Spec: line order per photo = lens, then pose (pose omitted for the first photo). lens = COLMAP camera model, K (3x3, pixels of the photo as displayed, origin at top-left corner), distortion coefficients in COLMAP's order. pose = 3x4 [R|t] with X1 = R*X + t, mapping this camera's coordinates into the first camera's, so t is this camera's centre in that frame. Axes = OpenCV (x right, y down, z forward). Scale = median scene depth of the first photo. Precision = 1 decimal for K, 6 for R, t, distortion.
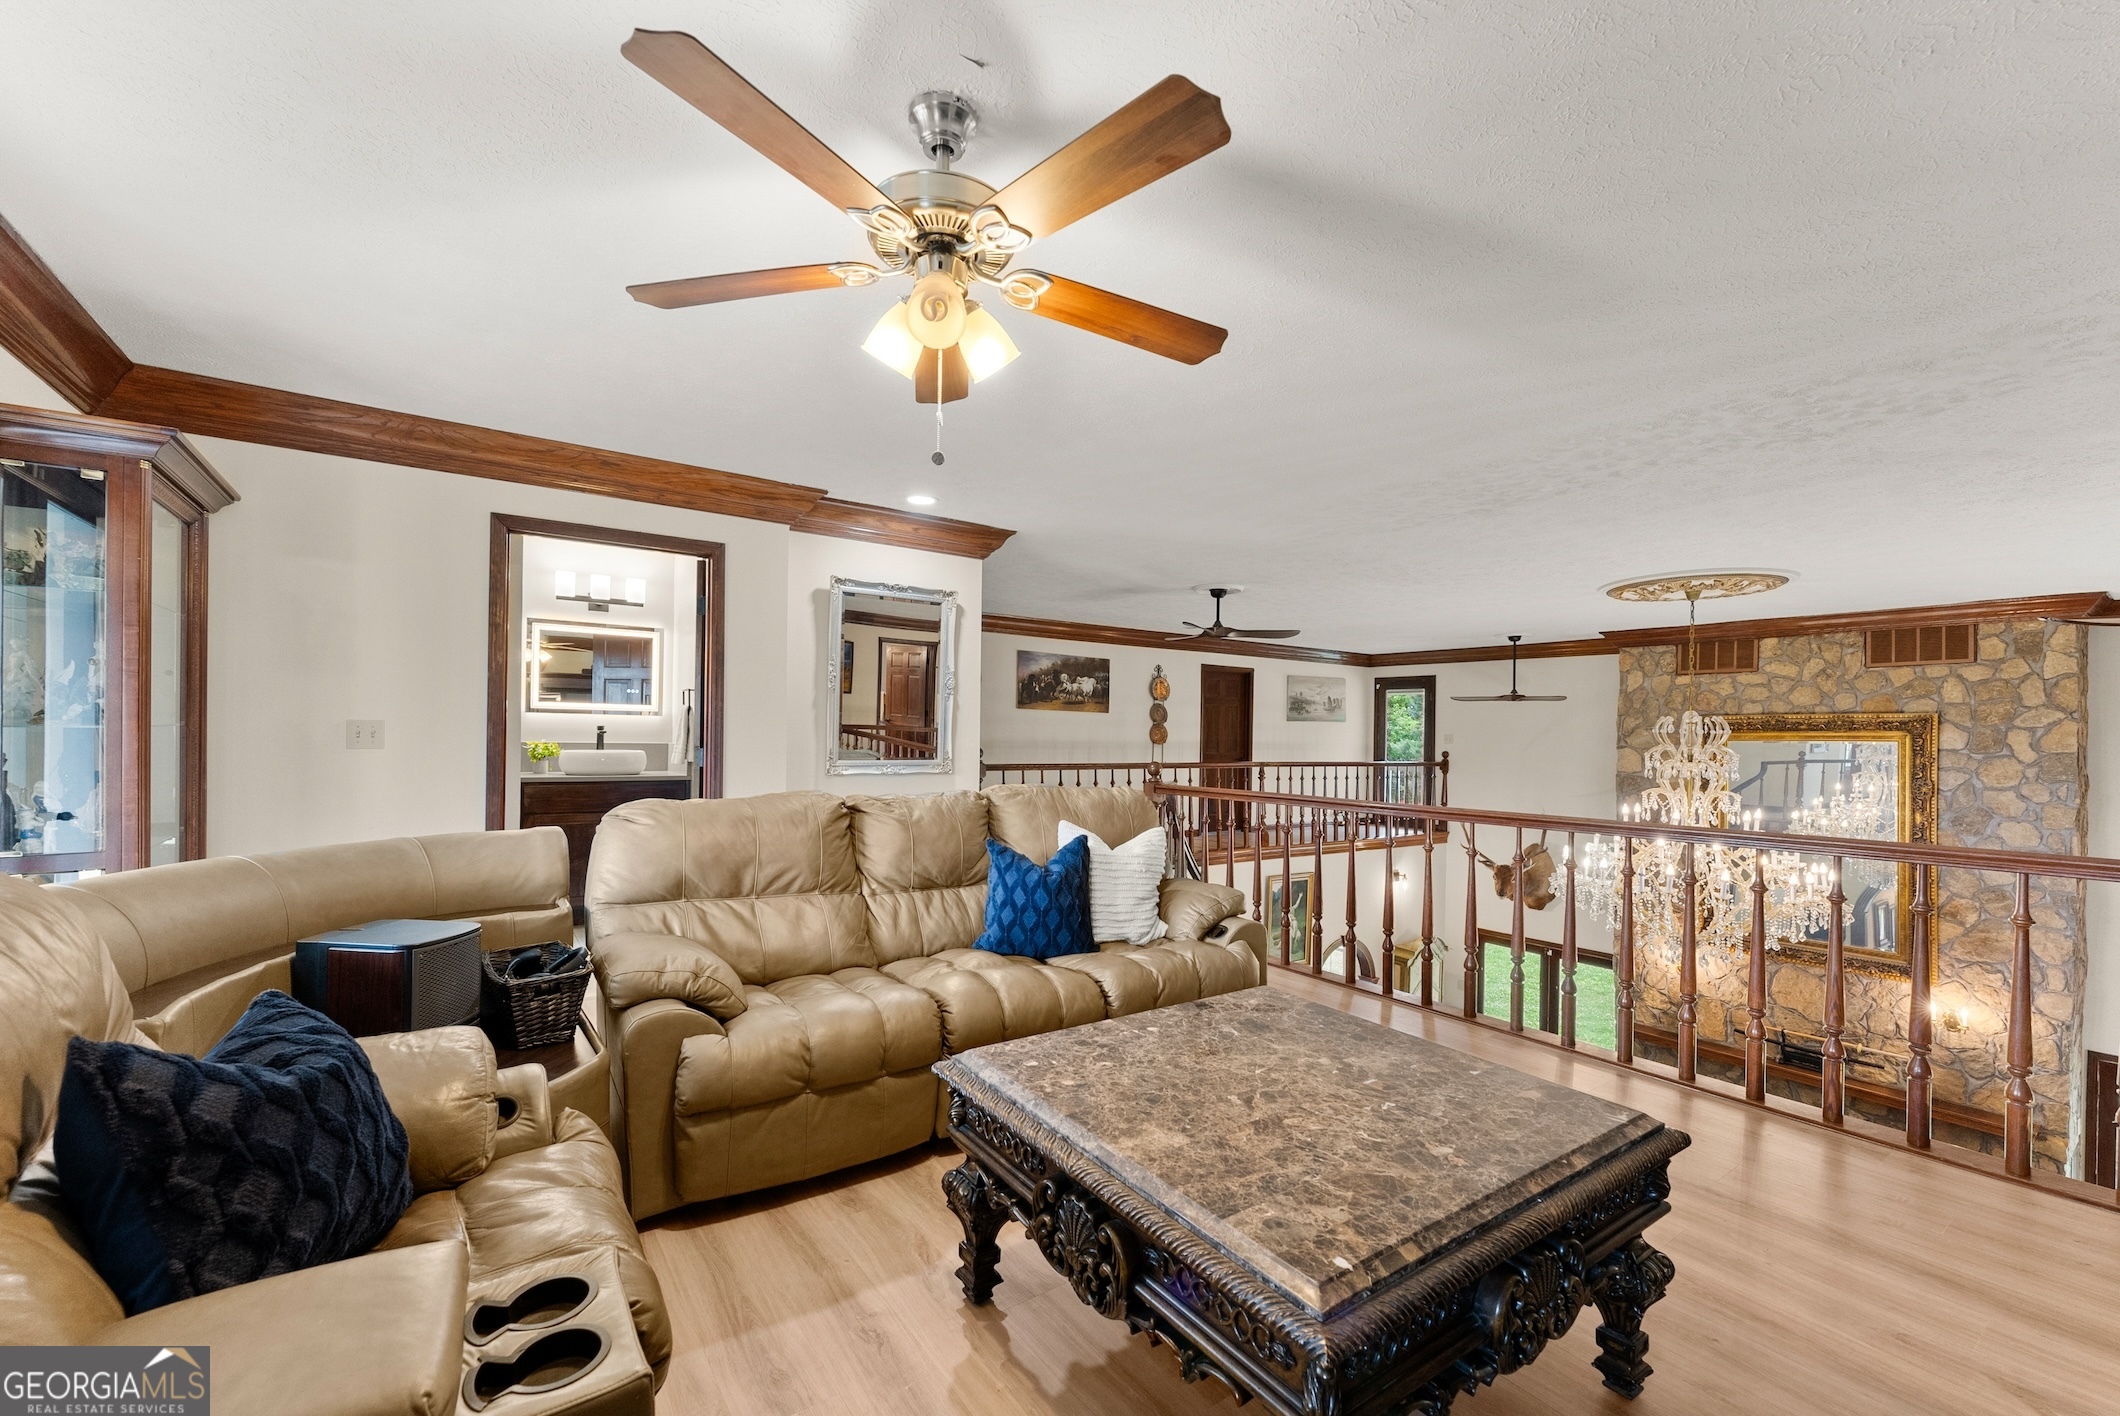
lens RADIAL K [[861.3, 0, 1062.8], [0, 861.3, 726.0], [0, 0, 1]] dist [0.002215, -0.000206]
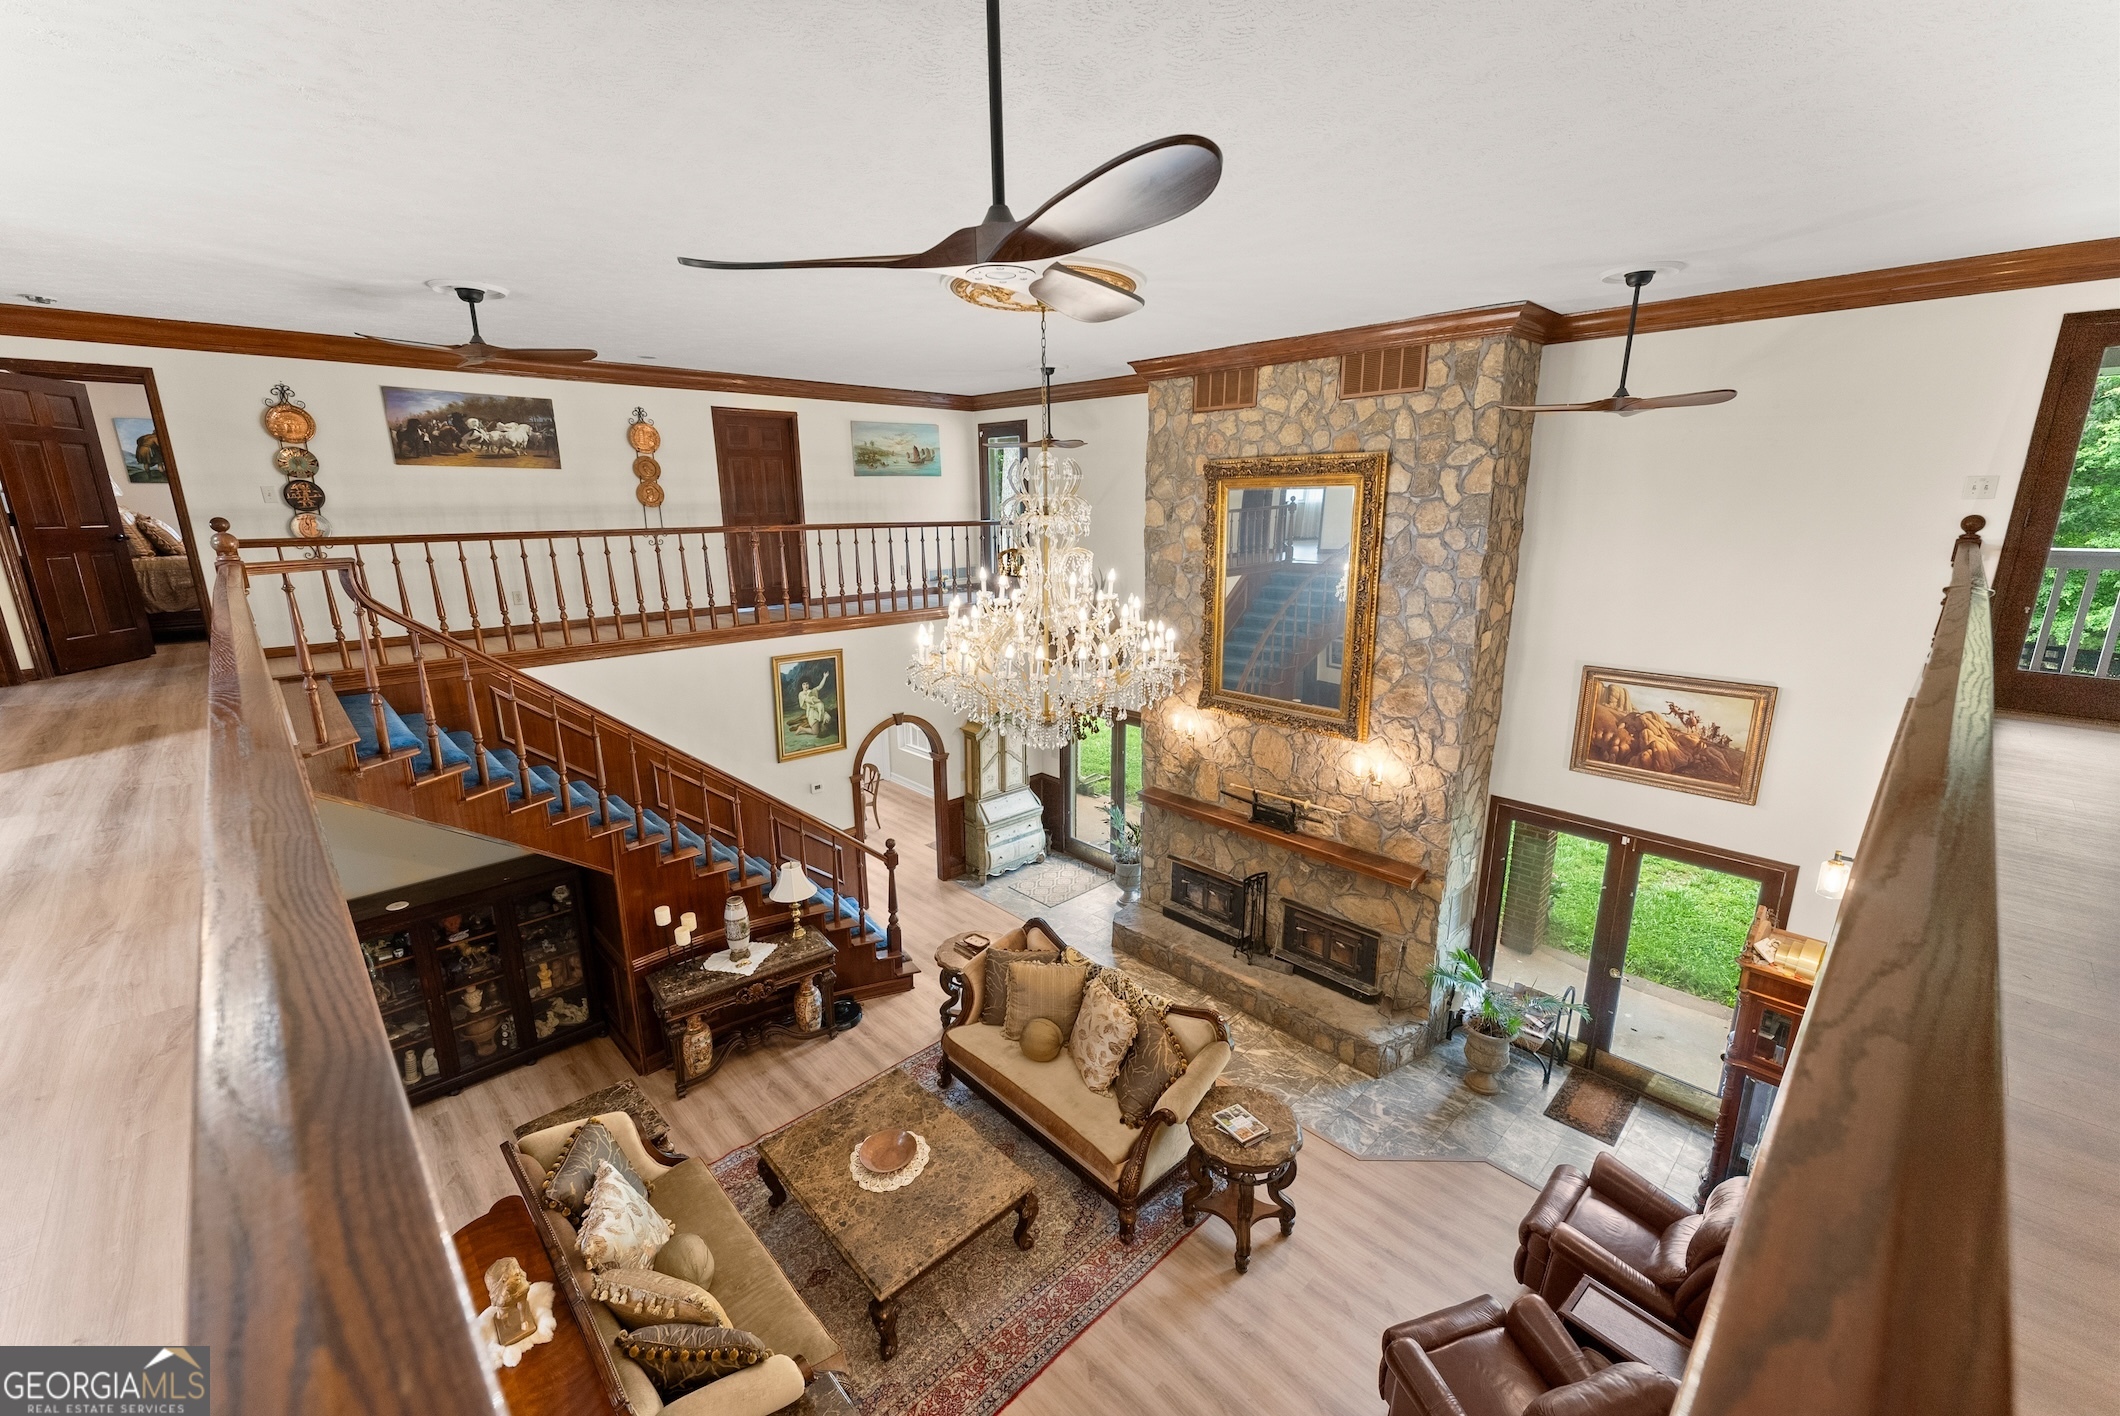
lens RADIAL K [[861.3, 0, 1057.7], [0, 861.3, 705.7], [0, 0, 1]] dist [0.002215, -0.000206]
pose [[0.989233, -0.054430, 0.135849, 0.504298], [0.019416, 0.968869, 0.246811, 0.012594], [-0.145054, -0.241516, 0.959494, 0.117501]]
